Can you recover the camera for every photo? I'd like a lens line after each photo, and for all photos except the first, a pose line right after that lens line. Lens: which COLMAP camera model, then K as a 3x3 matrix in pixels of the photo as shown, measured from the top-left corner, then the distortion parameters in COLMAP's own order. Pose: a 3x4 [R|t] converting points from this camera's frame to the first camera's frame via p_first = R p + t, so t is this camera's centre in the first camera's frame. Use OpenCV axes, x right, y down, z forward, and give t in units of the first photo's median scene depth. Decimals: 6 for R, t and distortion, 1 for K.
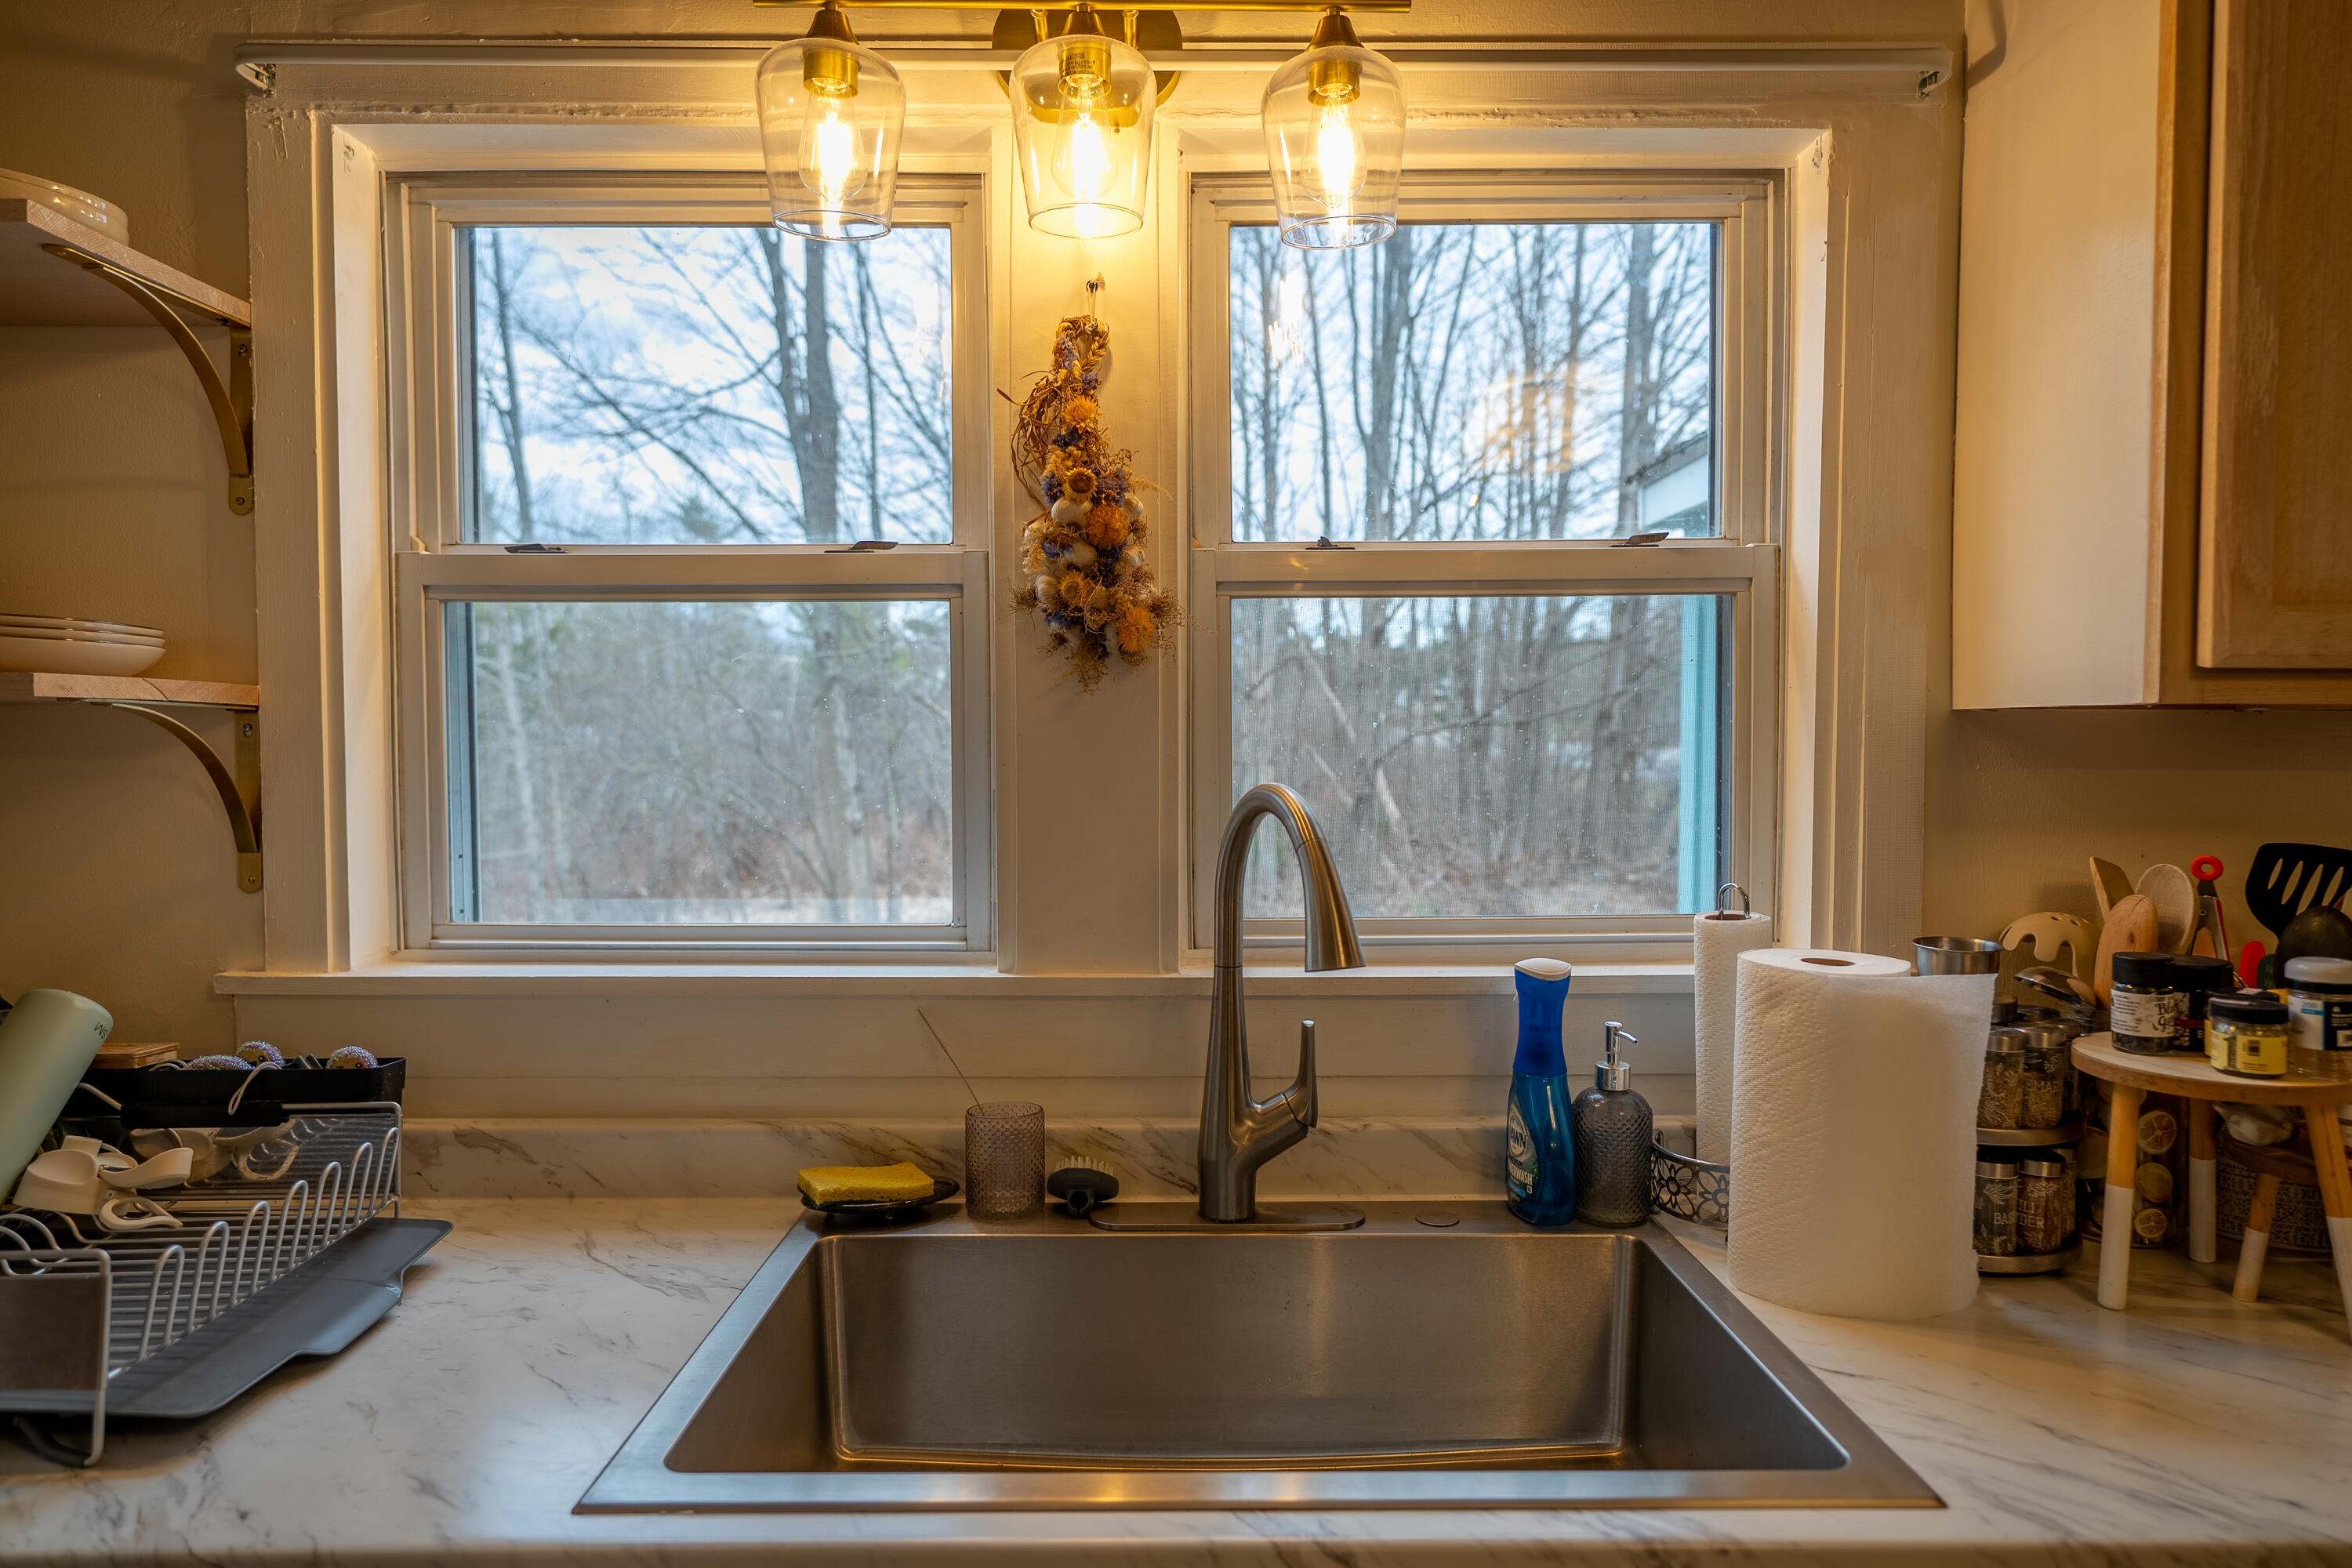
lens RADIAL K [[1387.5, 0, 1188.4], [0, 1387.5, 777.8], [0, 0, 1]] dist [0.000583, 0.001370]
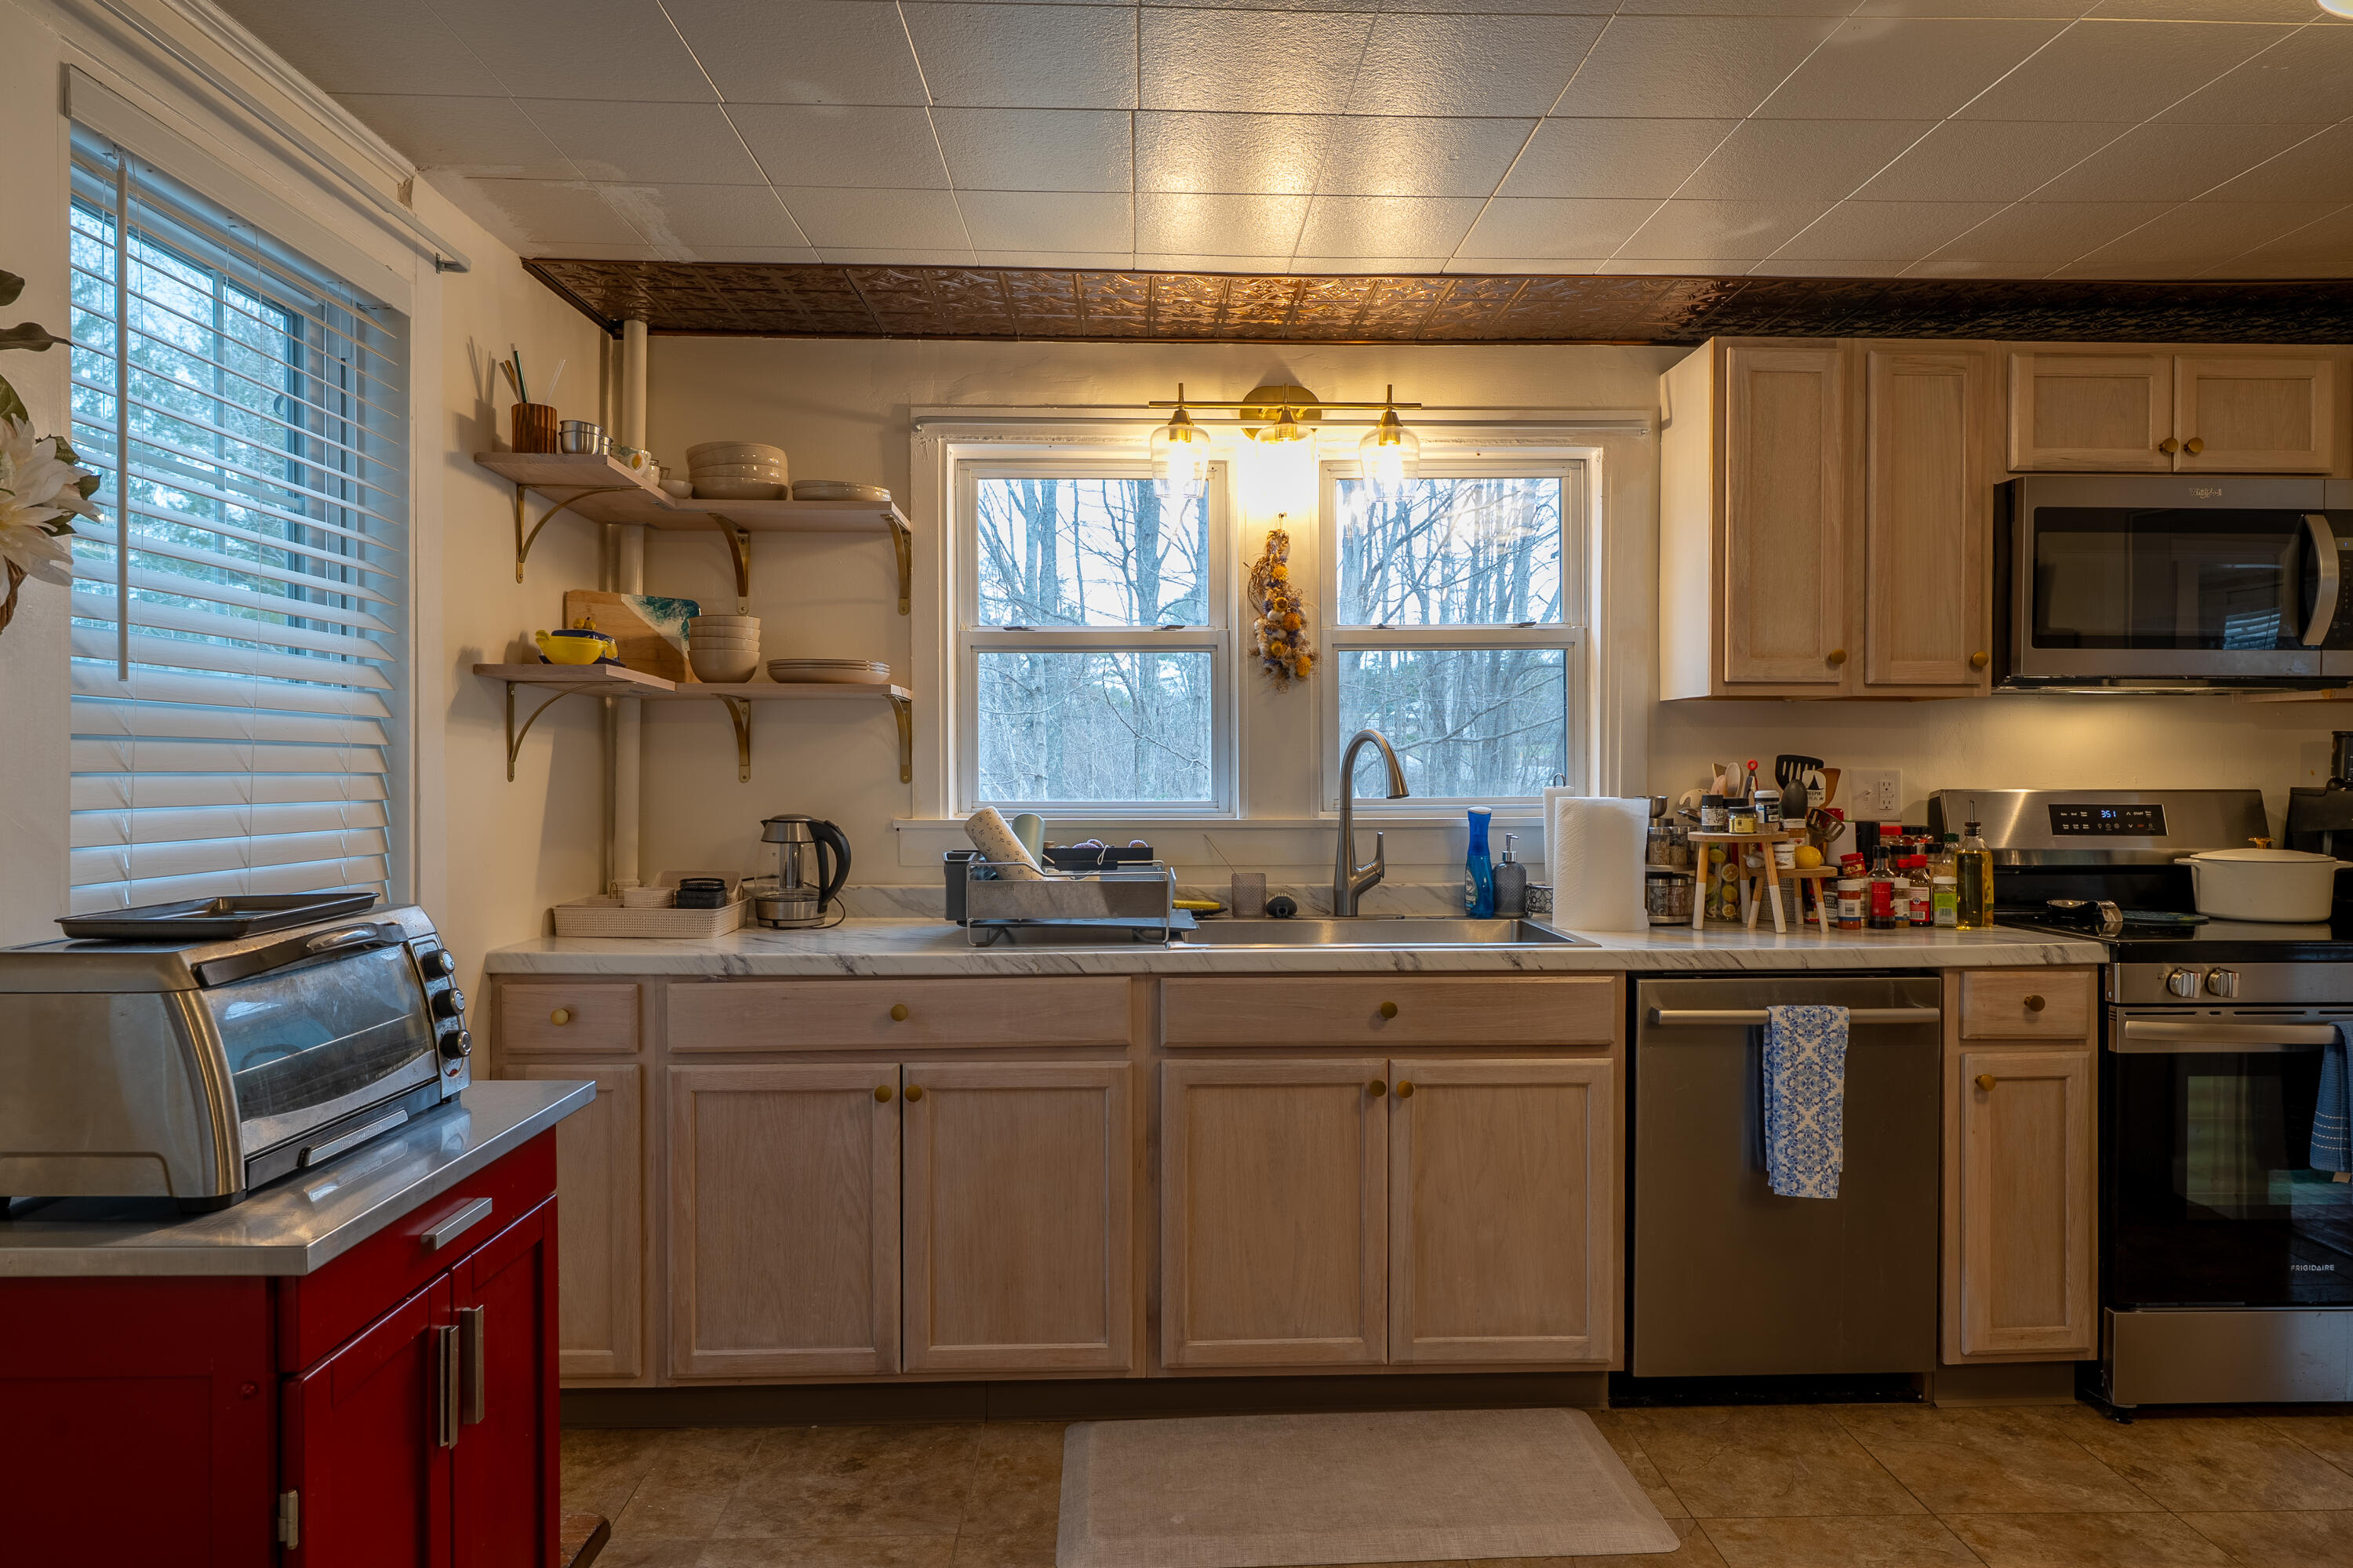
lens RADIAL K [[1425.7, 0, 1183.1], [0, 1425.7, 777.4], [0, 0, 1]] dist [-0.002430, 0.001654]
pose [[0.999757, -0.003133, 0.021823, -0.292905], [0.003553, 0.999809, -0.019221, 0.123903], [-0.021758, 0.019294, 0.999577, -1.375400]]
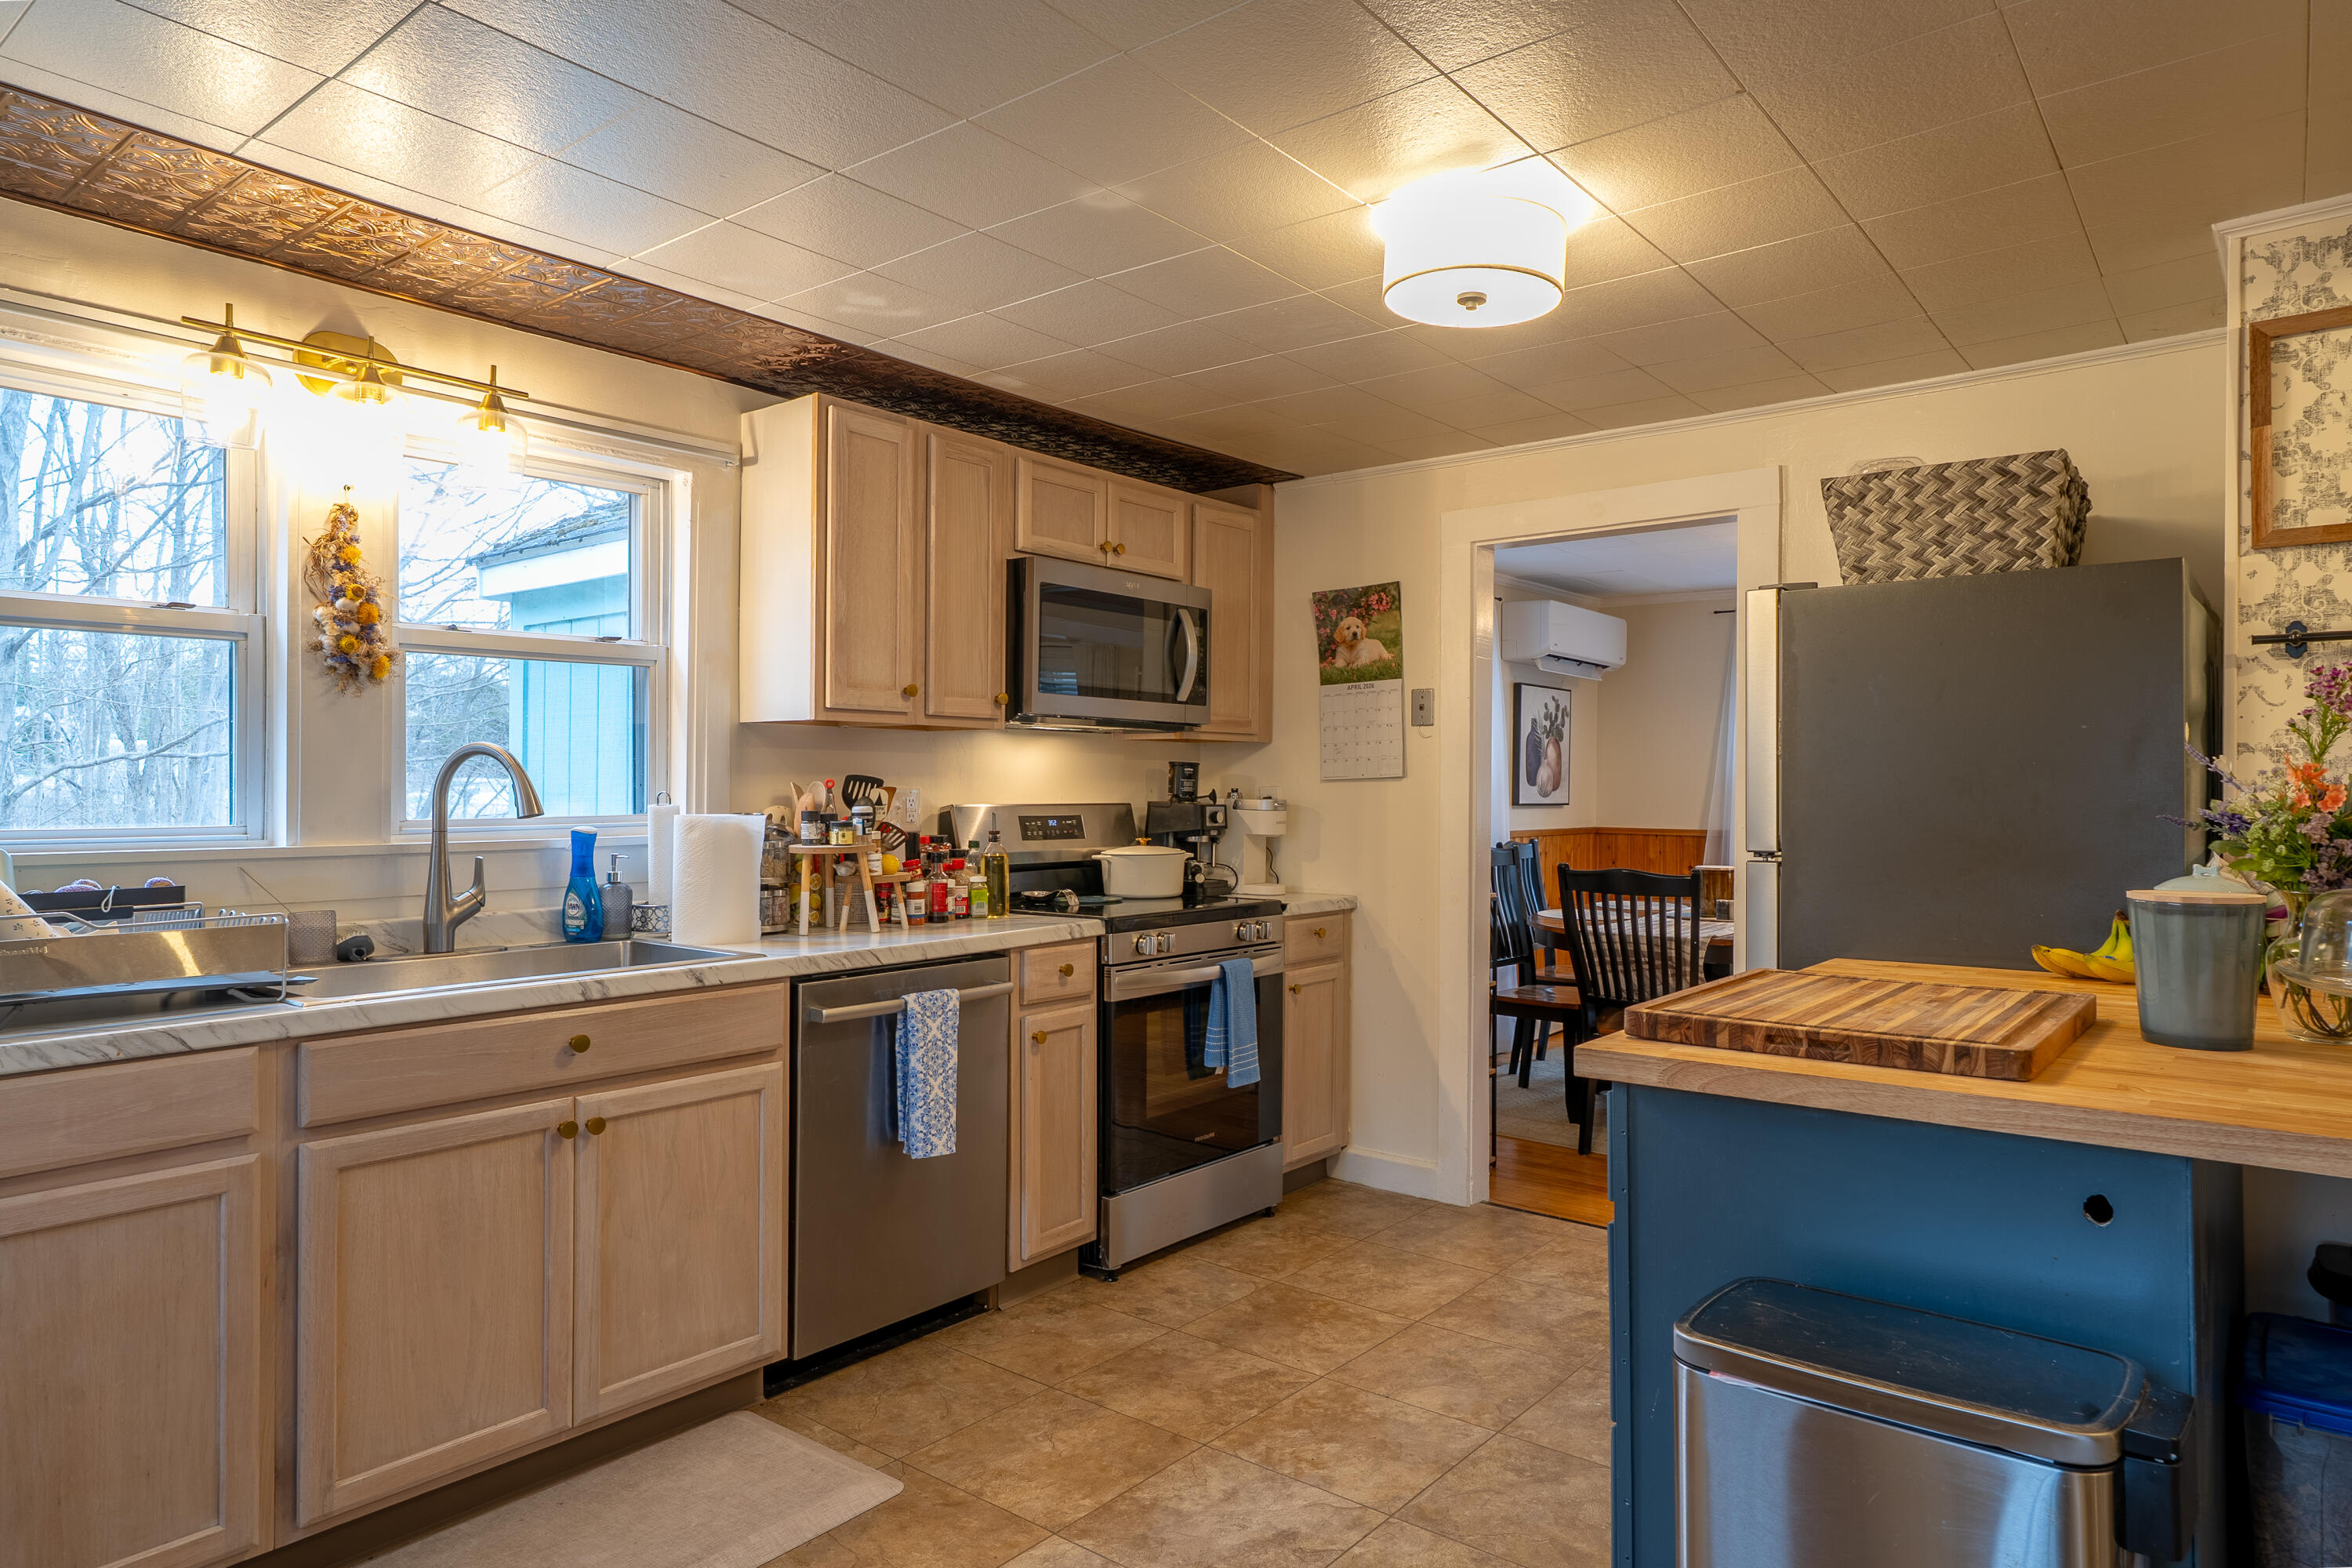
lens RADIAL K [[1391.9, 0, 1181.2], [0, 1391.9, 778.8], [0, 0, 1]] dist [-0.004796, 0.003538]
pose [[0.636095, 0.003960, 0.771601, -0.852044], [0.021264, 0.999517, -0.022659, 0.124124], [-0.771318, 0.030821, 0.635704, -1.156866]]
